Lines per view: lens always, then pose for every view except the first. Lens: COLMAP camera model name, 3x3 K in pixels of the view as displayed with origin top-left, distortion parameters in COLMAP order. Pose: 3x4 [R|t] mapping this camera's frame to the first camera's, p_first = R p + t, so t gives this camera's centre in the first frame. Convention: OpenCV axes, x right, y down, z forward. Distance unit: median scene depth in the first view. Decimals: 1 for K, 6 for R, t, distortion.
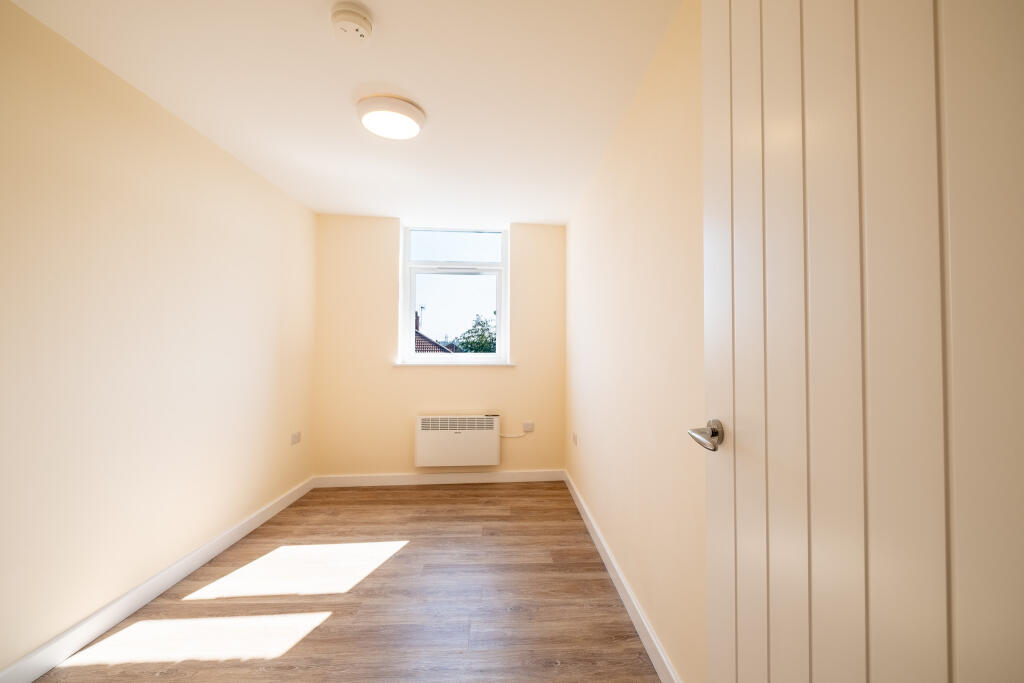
lens RADIAL K [[455.5, 0, 514.3], [0, 455.5, 341.0], [0, 0, 1]] dist [0.010500, -0.006446]
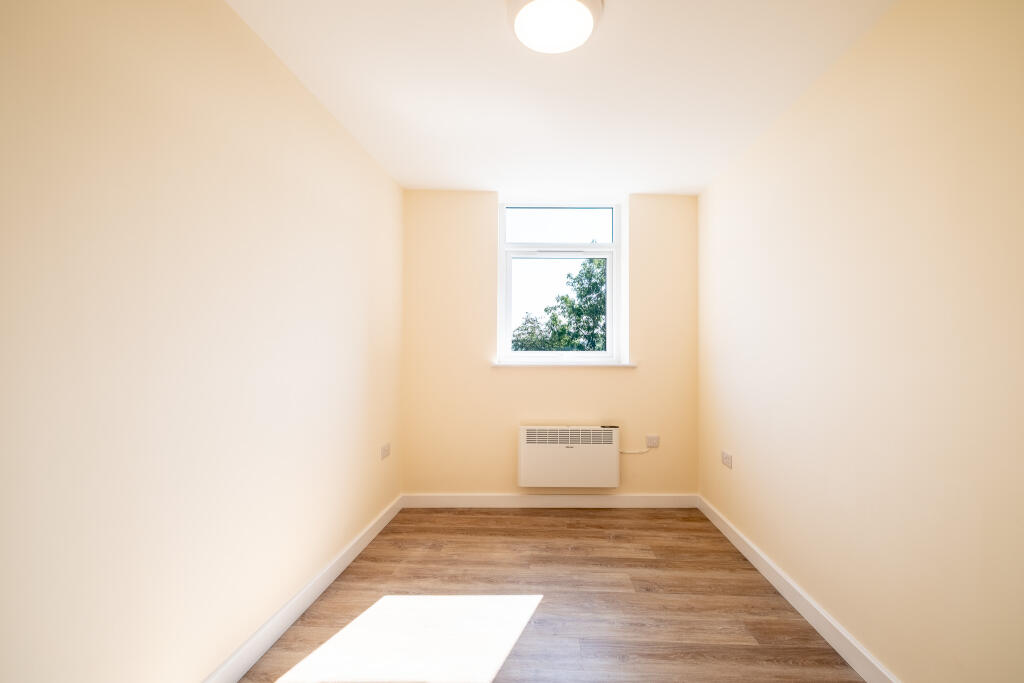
lens RADIAL K [[455.5, 0, 514.3], [0, 455.5, 341.0], [0, 0, 1]] dist [0.010500, -0.006446]
pose [[0.995911, 0.000304, -0.090345, -0.172489], [0.000091, 0.999990, 0.004362, 0.004624], [0.090345, -0.004352, 0.995901, 0.189397]]
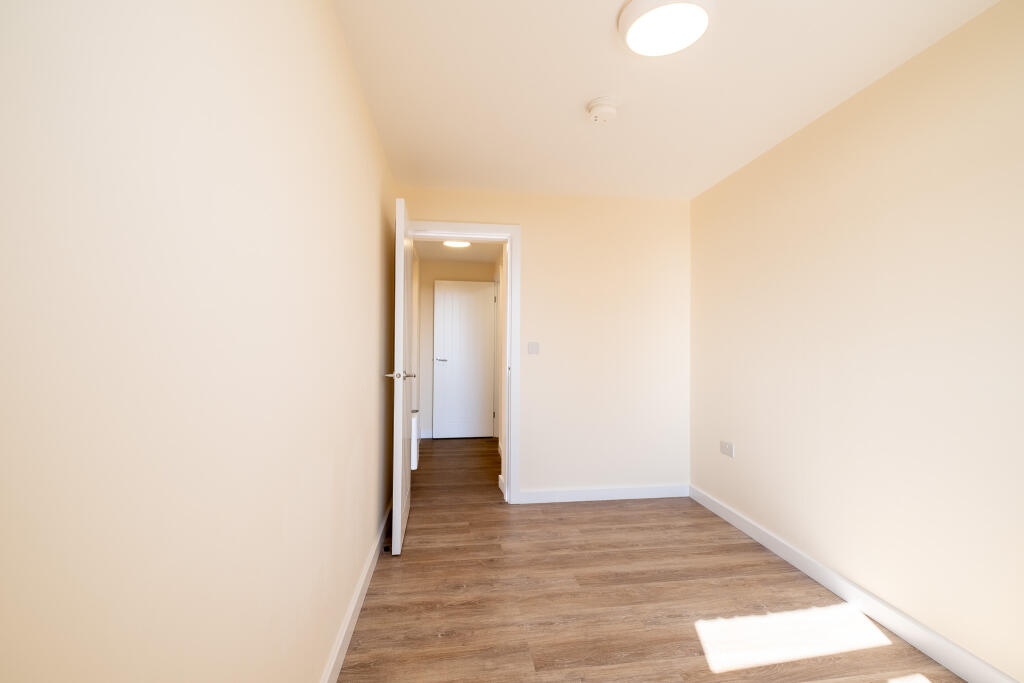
lens RADIAL K [[455.5, 0, 514.3], [0, 455.5, 341.0], [0, 0, 1]] dist [0.010500, -0.006446]
pose [[-0.995188, -0.008602, -0.097609, 0.018082], [-0.005312, 0.999410, -0.033922, 0.023280], [0.097843, -0.033240, -0.994647, 1.158800]]
